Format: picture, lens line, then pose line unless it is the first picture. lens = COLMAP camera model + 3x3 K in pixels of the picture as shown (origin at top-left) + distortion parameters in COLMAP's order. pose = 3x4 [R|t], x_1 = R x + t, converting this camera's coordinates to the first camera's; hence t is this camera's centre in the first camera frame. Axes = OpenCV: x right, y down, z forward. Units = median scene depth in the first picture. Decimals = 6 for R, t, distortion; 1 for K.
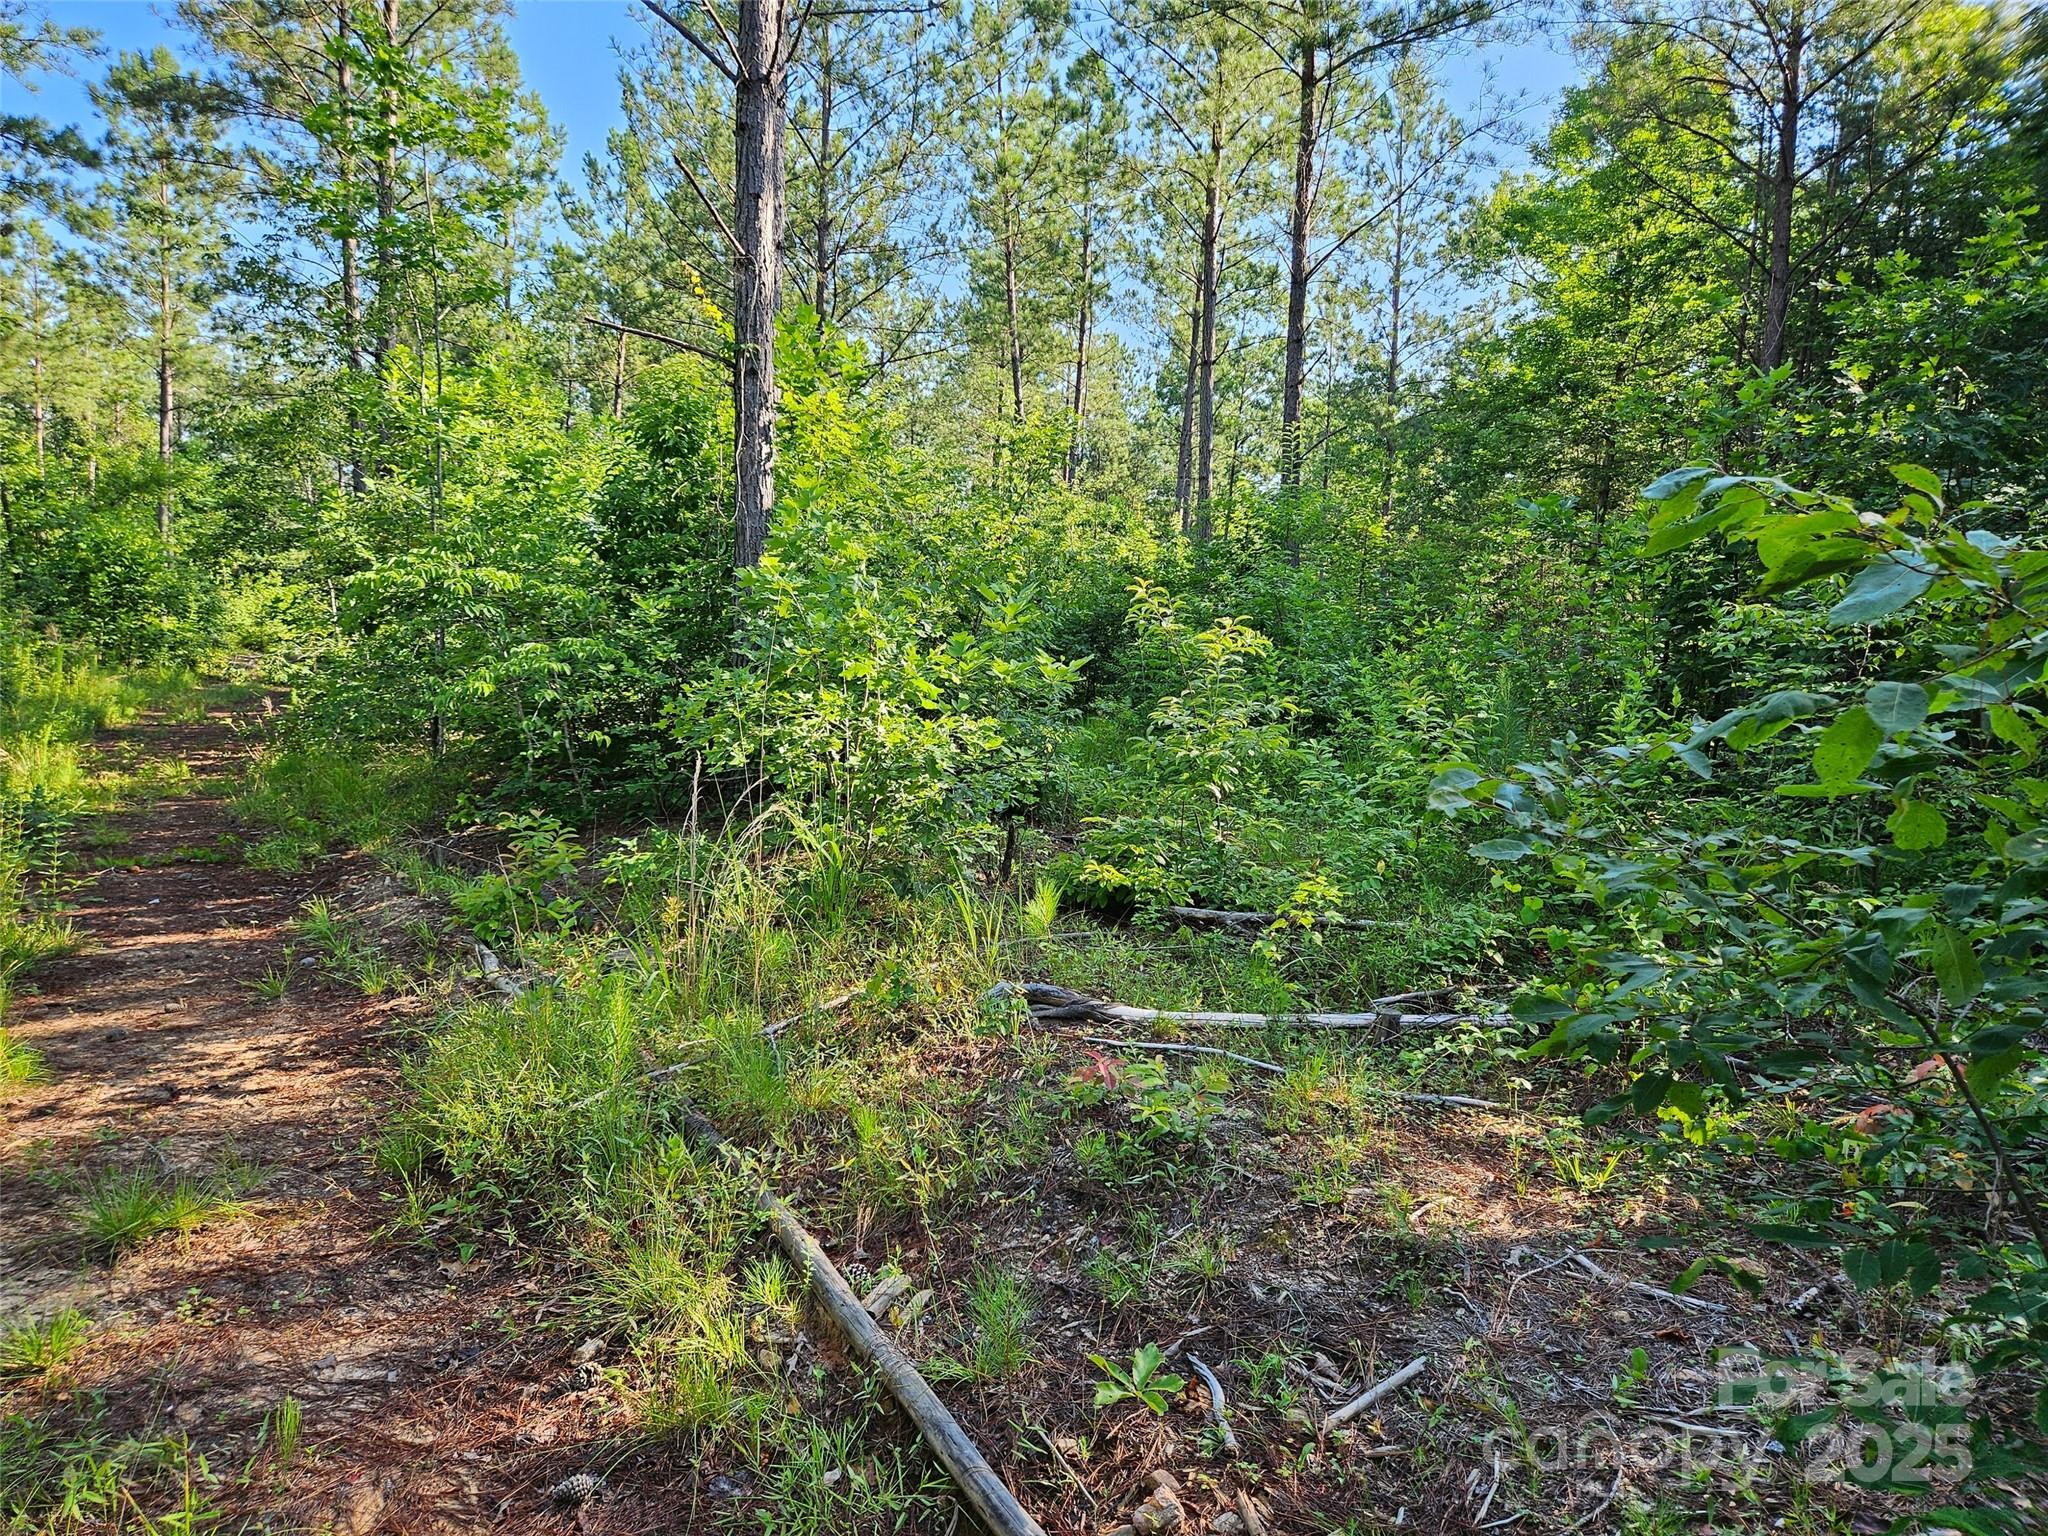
lens RADIAL K [[1374.5, 0, 1014.8], [0, 1374.5, 796.7], [0, 0, 1]] dist [0.104331, -0.071115]
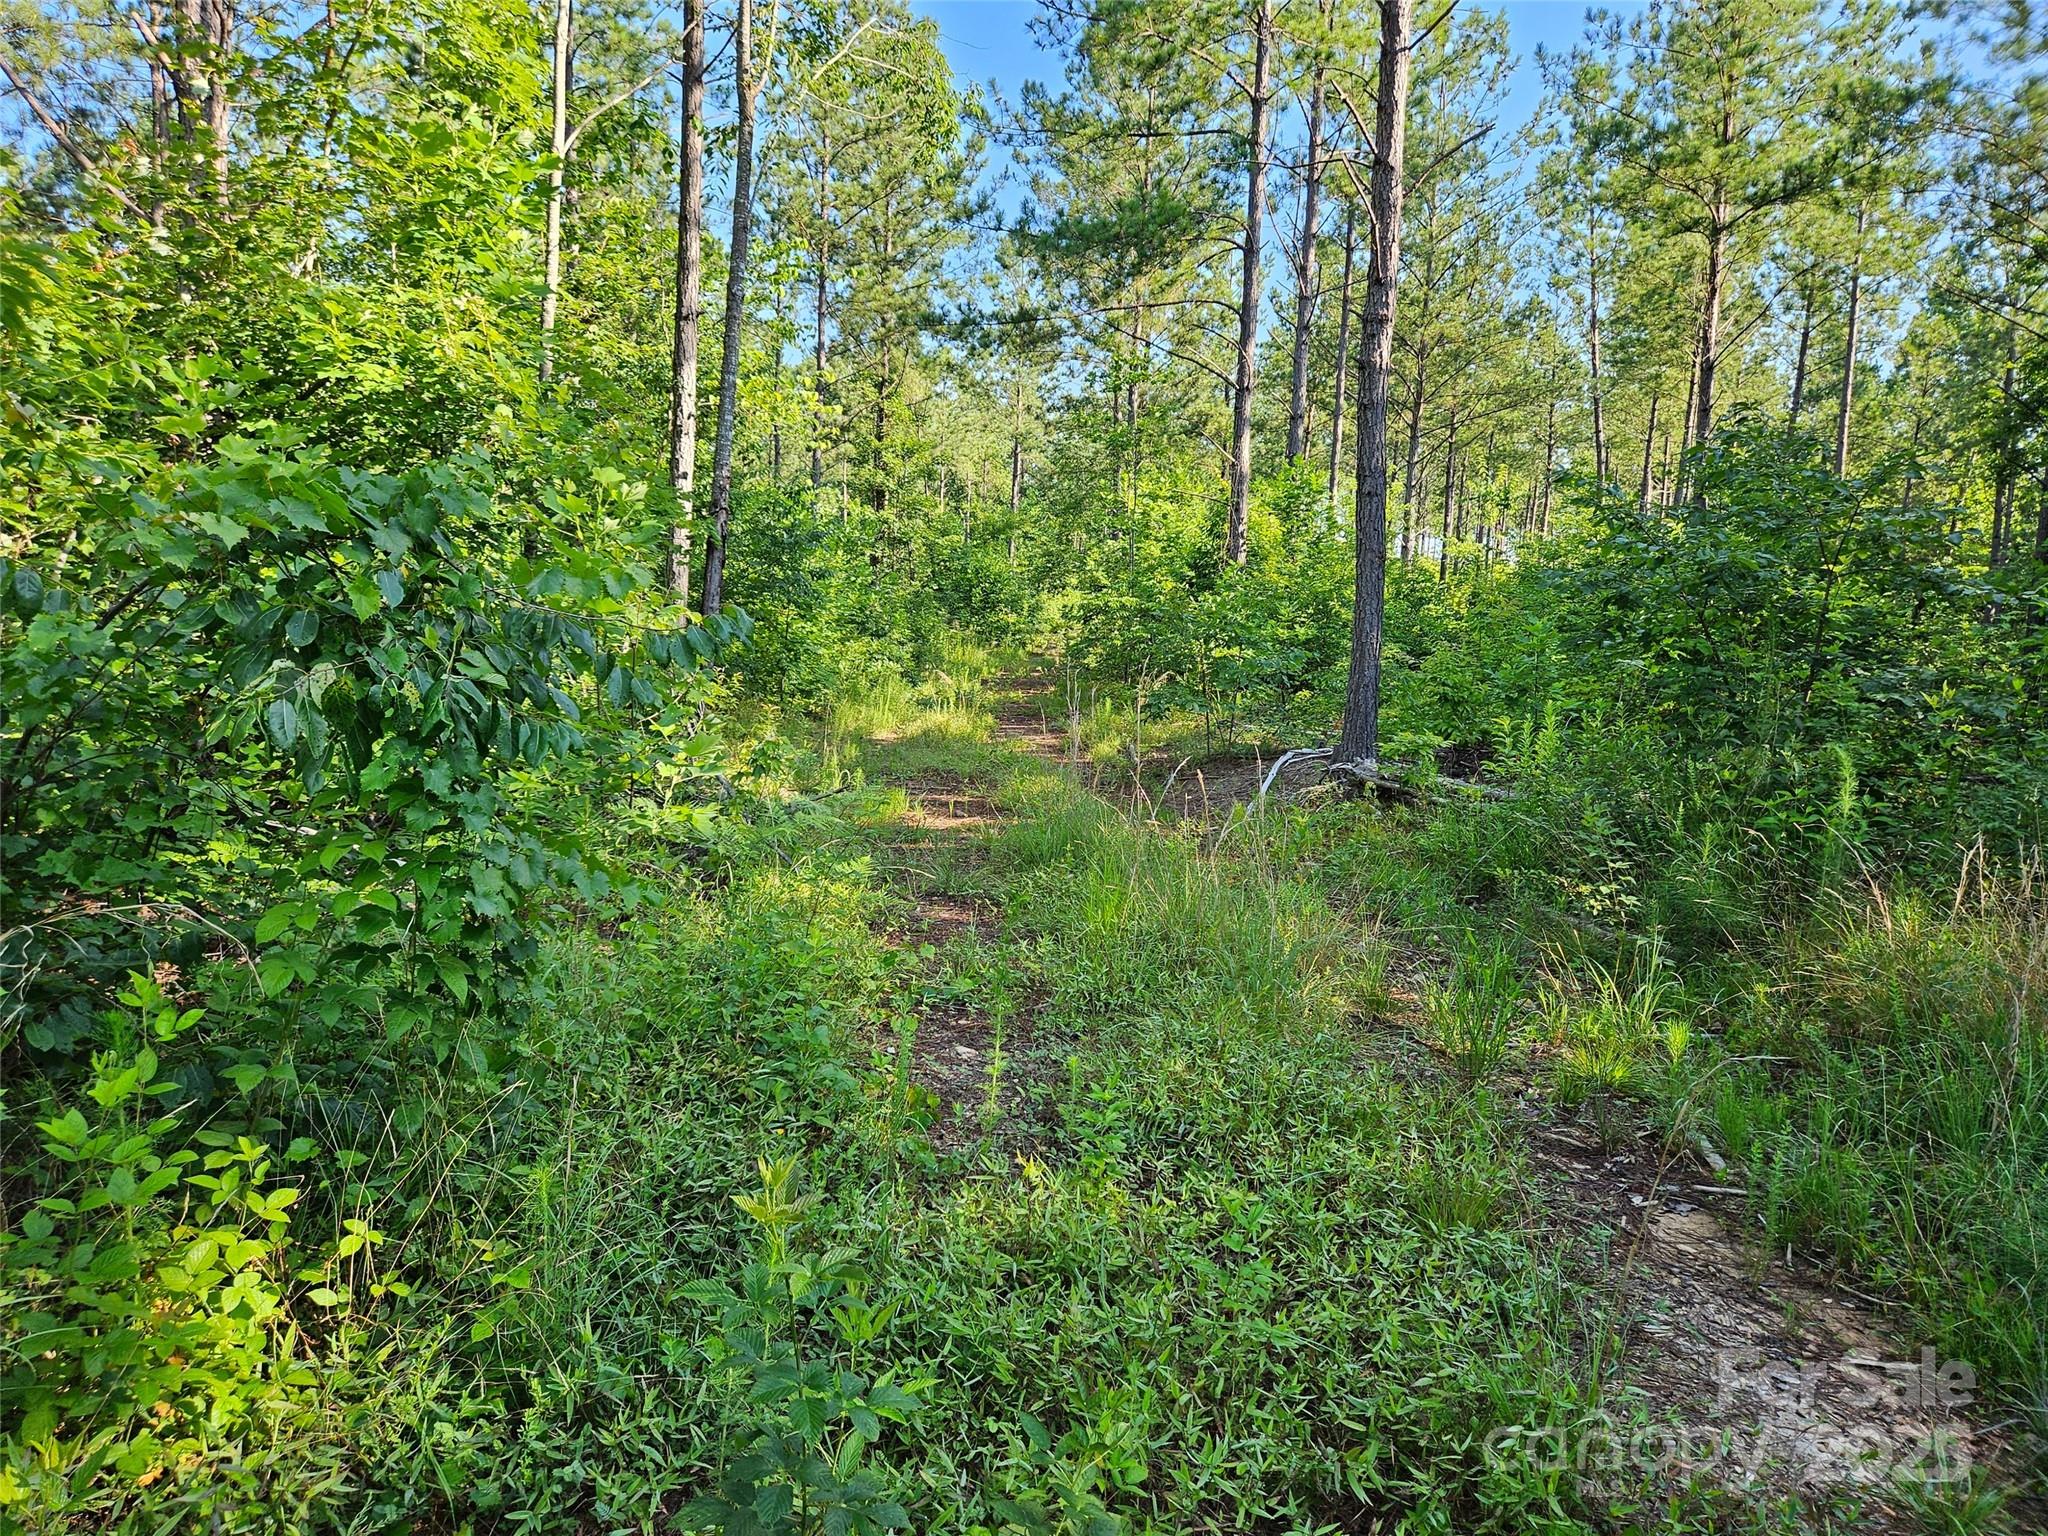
lens RADIAL K [[1374.5, 0, 1014.8], [0, 1374.5, 796.7], [0, 0, 1]] dist [0.104331, -0.071115]
pose [[0.864123, 0.056776, -0.500068, 0.199683], [-0.051401, 0.998377, 0.024530, 0.041526], [0.500649, 0.004507, 0.865639, -0.355039]]
